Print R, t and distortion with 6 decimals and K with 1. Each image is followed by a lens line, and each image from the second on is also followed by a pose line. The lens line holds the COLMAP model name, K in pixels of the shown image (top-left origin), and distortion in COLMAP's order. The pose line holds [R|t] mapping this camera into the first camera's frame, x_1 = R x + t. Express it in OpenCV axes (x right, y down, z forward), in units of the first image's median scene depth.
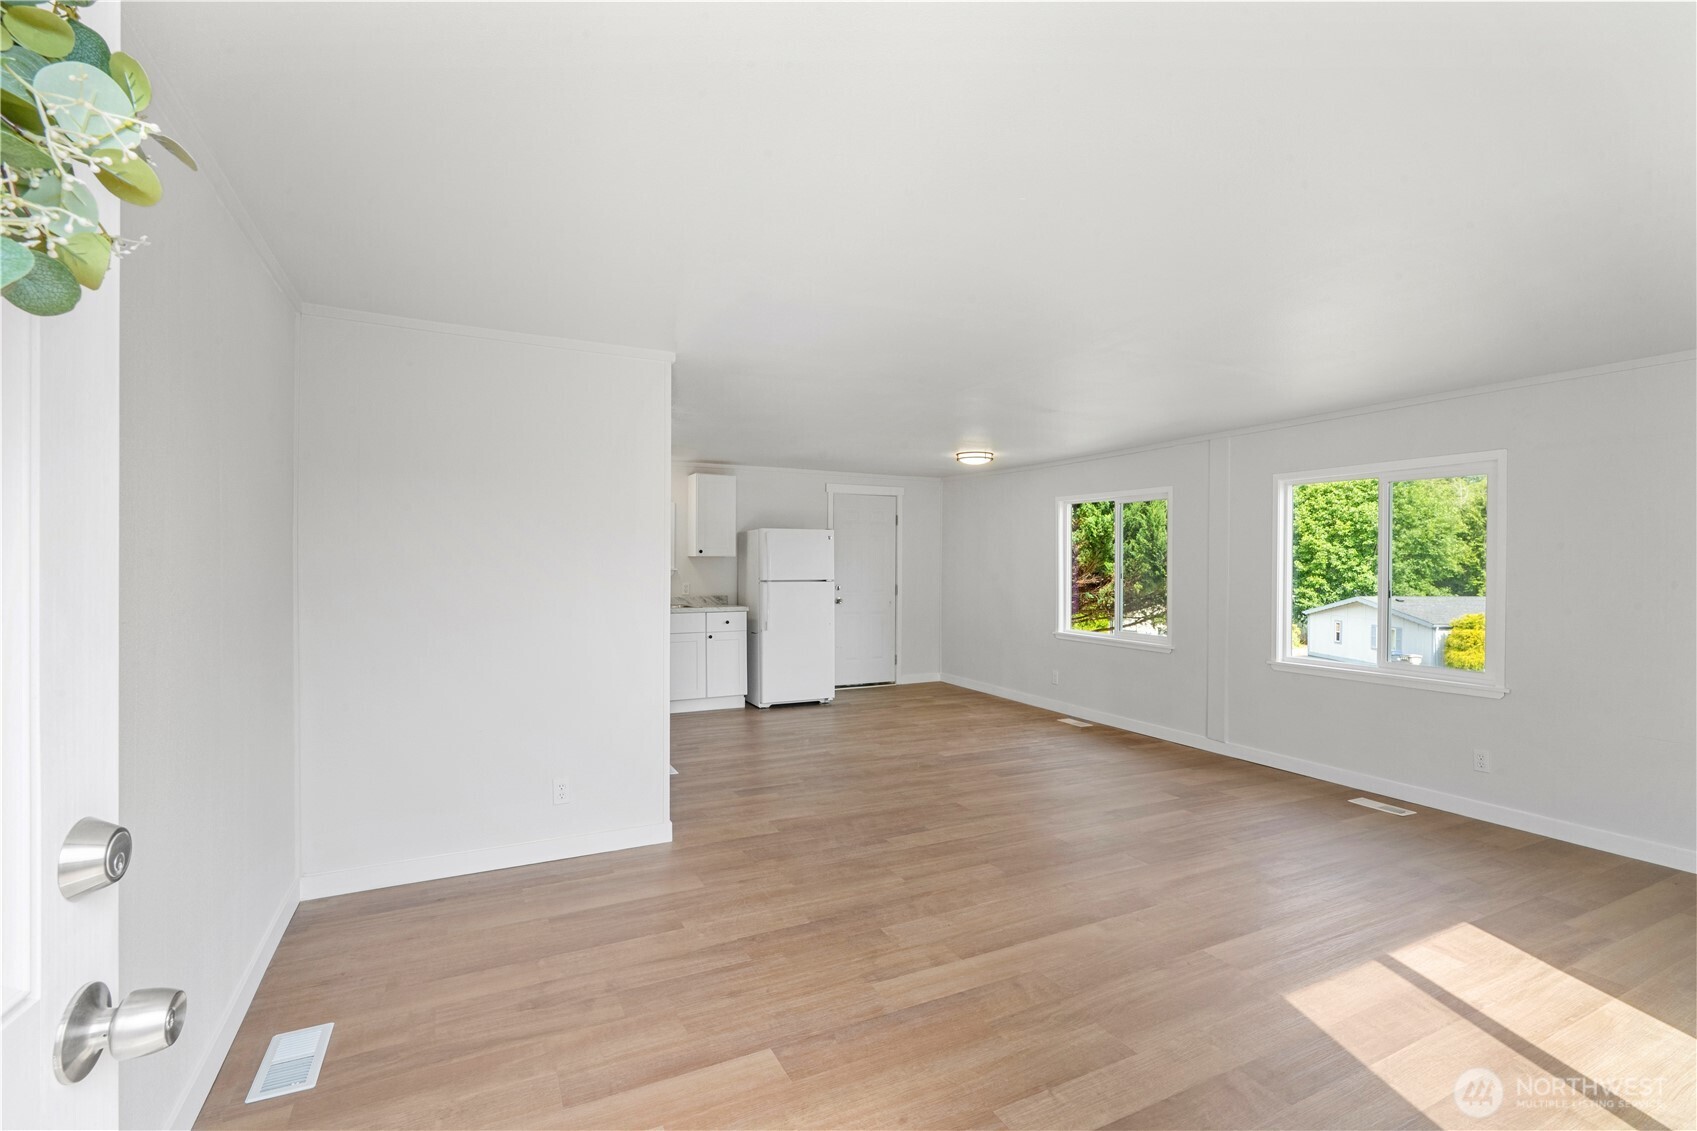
lens RADIAL K [[765.0, 0, 850.4], [0, 765.0, 560.9], [0, 0, 1]] dist [-0.009499, 0.003129]
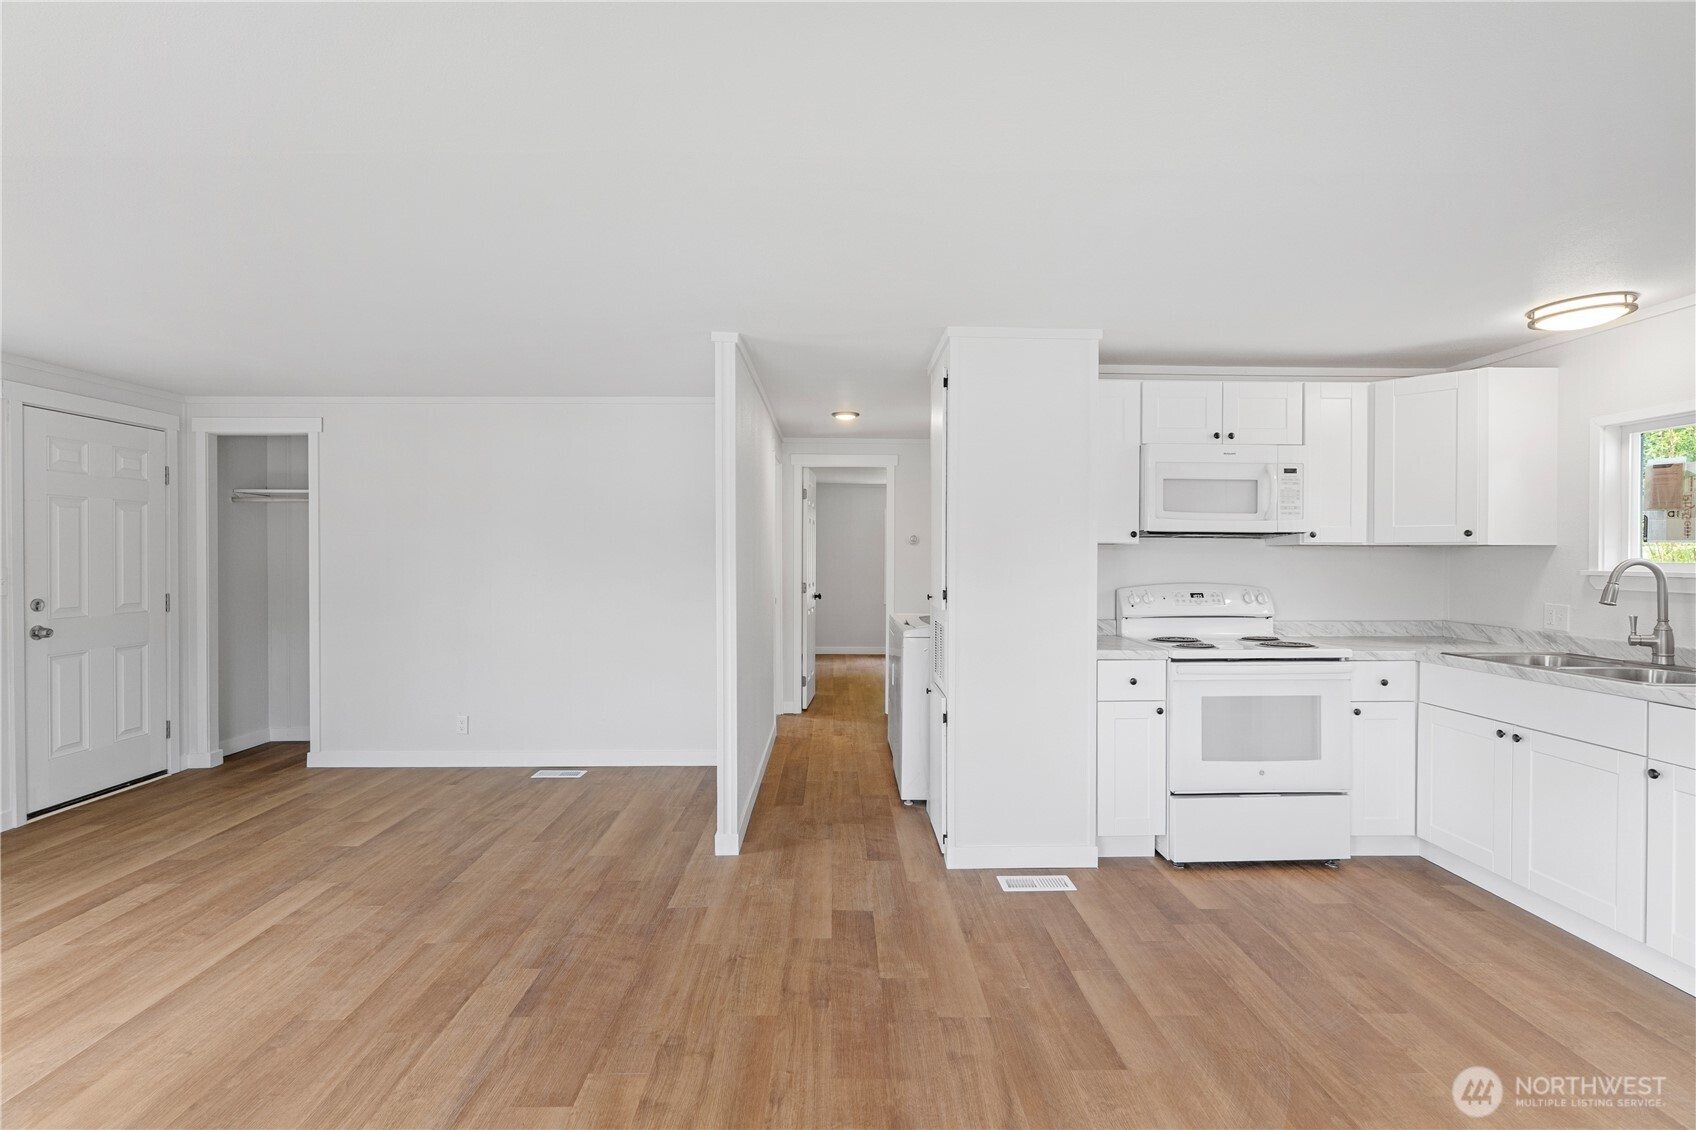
lens RADIAL K [[764.6, 0, 844.3], [0, 764.6, 565.2], [0, 0, 1]] dist [-0.009499, 0.003129]
pose [[-0.440012, 0.003890, -0.897983, 0.434243], [-0.000129, 0.999990, 0.004395, 0.006750], [0.897992, 0.002049, -0.440007, 1.263669]]
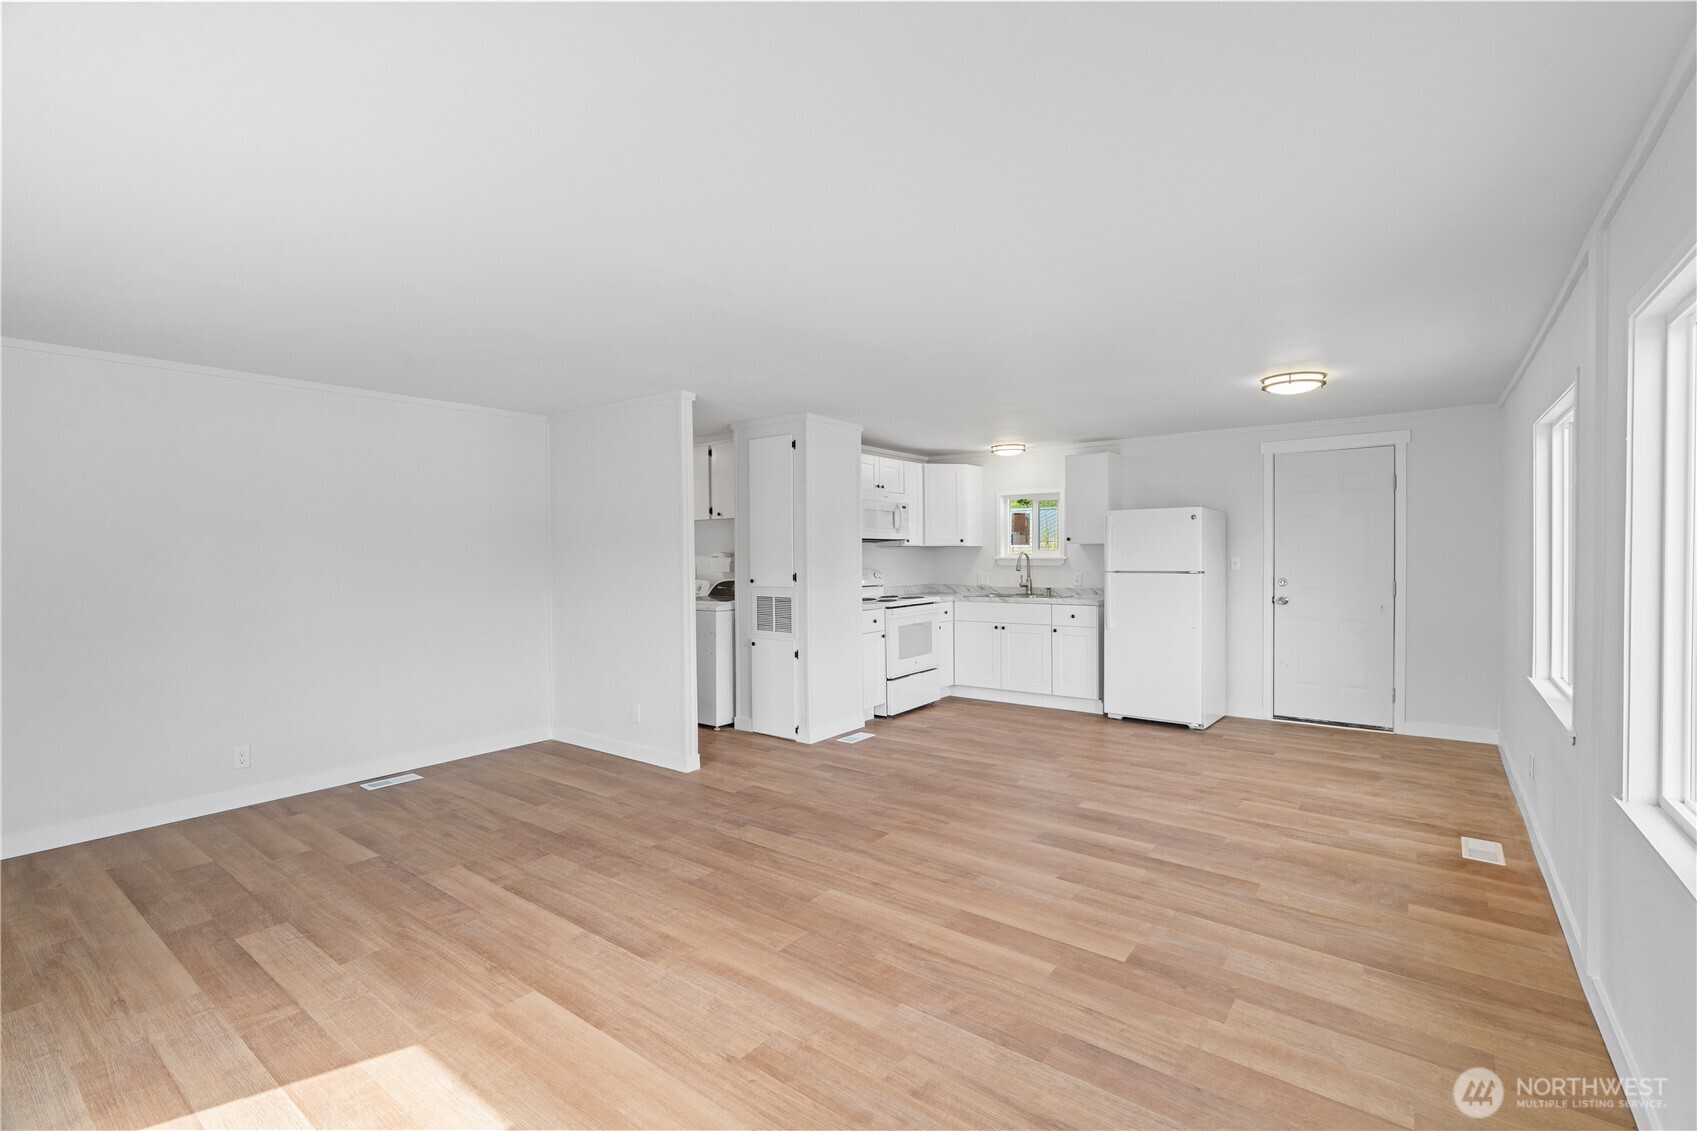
lens RADIAL K [[765.0, 0, 849.5], [0, 765.0, 561.6], [0, 0, 1]] dist [-0.009499, 0.003129]
pose [[0.434595, 0.002123, -0.900624, 0.842583], [0.013610, 0.999868, 0.008925, 0.004848], [0.900523, -0.016136, 0.434509, 0.565845]]
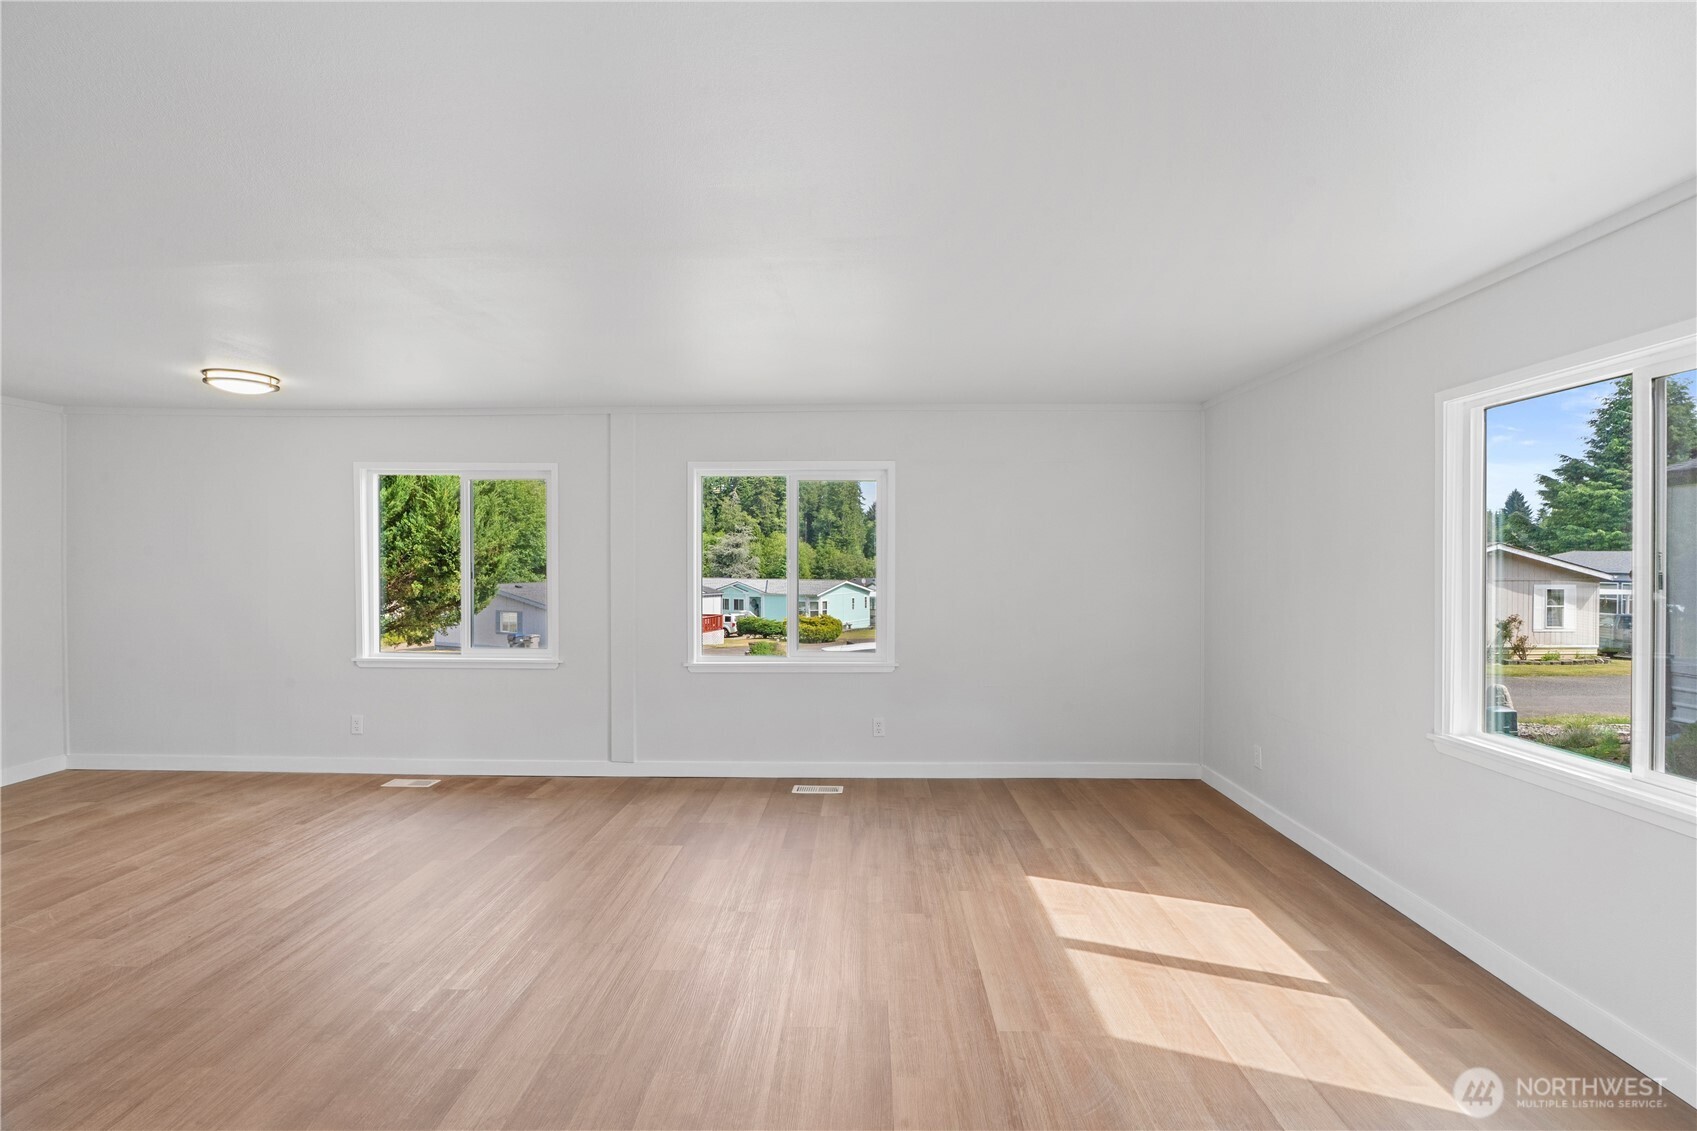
lens RADIAL K [[765.0, 0, 856.3], [0, 765.0, 568.7], [0, 0, 1]] dist [-0.009499, 0.003129]
pose [[0.467353, -0.019991, 0.883845, -0.199208], [-0.001411, 0.999726, 0.023358, -0.006784], [-0.884070, -0.012164, 0.467197, 0.448327]]
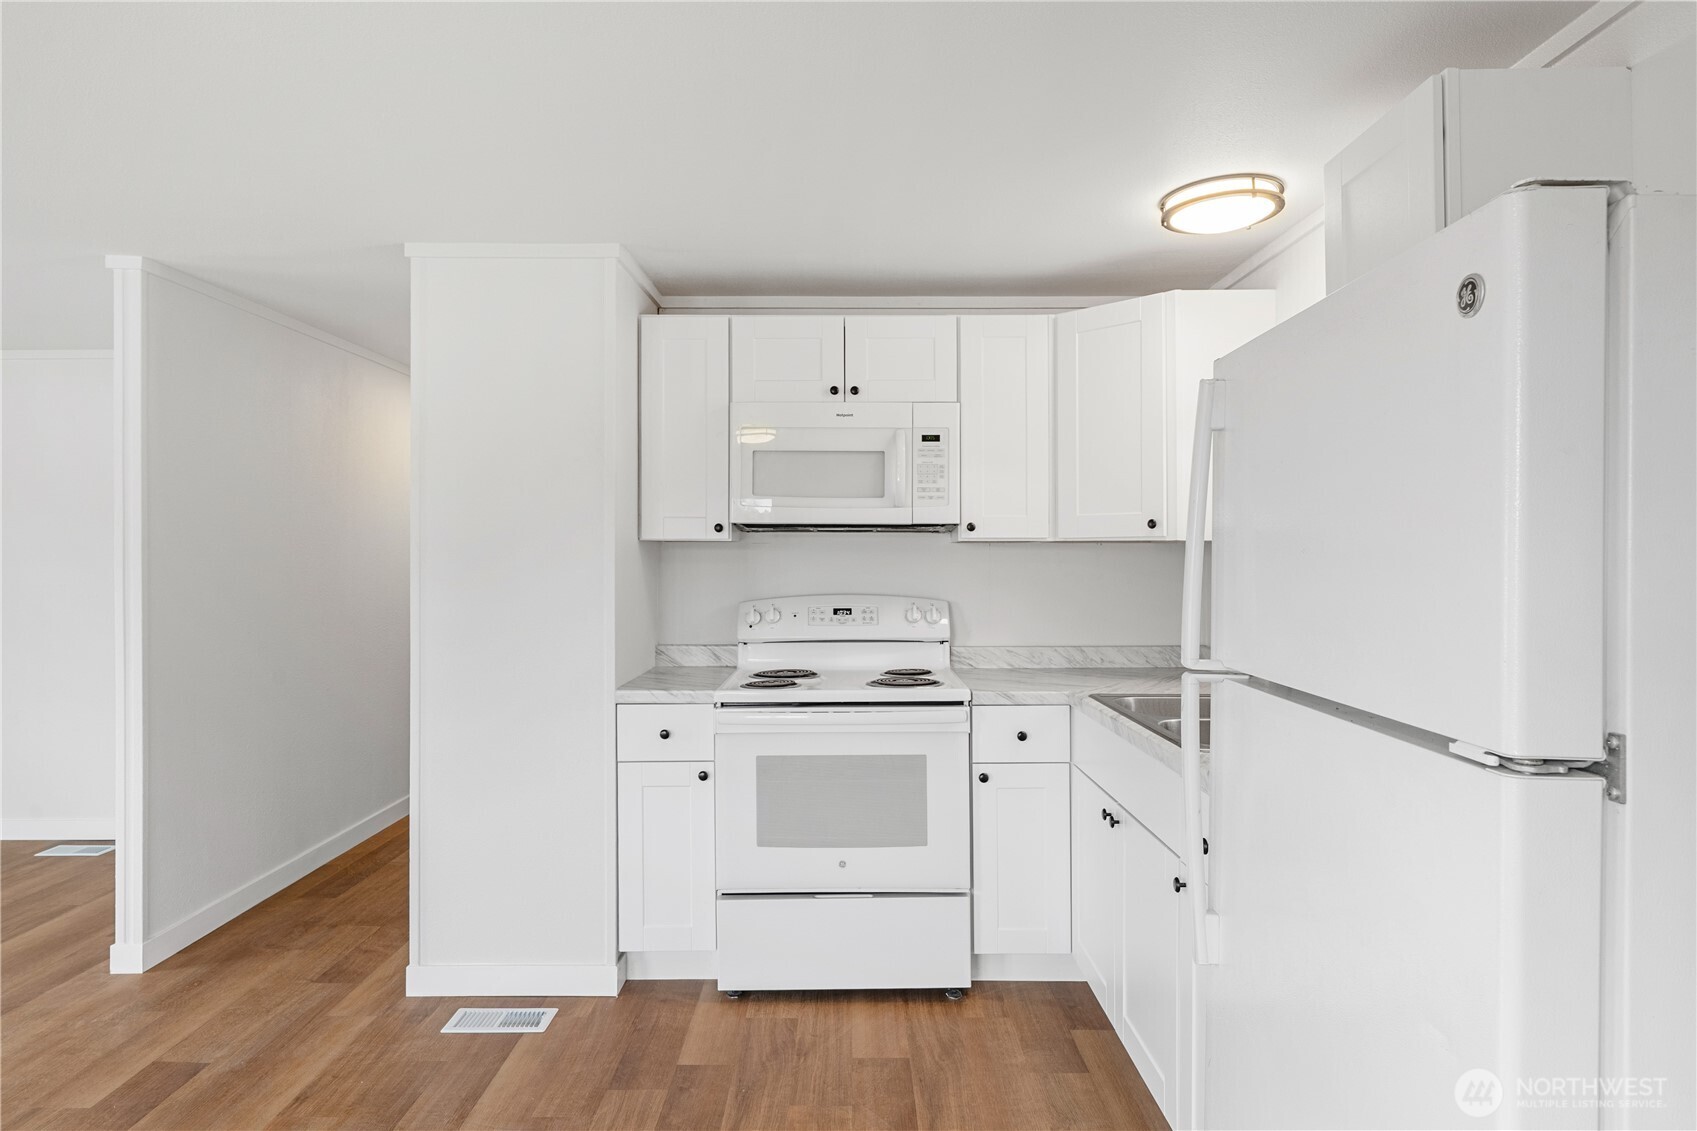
lens RADIAL K [[974.4, 0, 840.8], [0, 974.4, 547.5], [0, 0, 1]] dist [-0.002659, 0.002447]
pose [[-0.462566, -0.005577, -0.886567, 0.190096], [0.004161, 0.999956, -0.008461, -0.000785], [0.886575, -0.007603, -0.462522, 1.610020]]
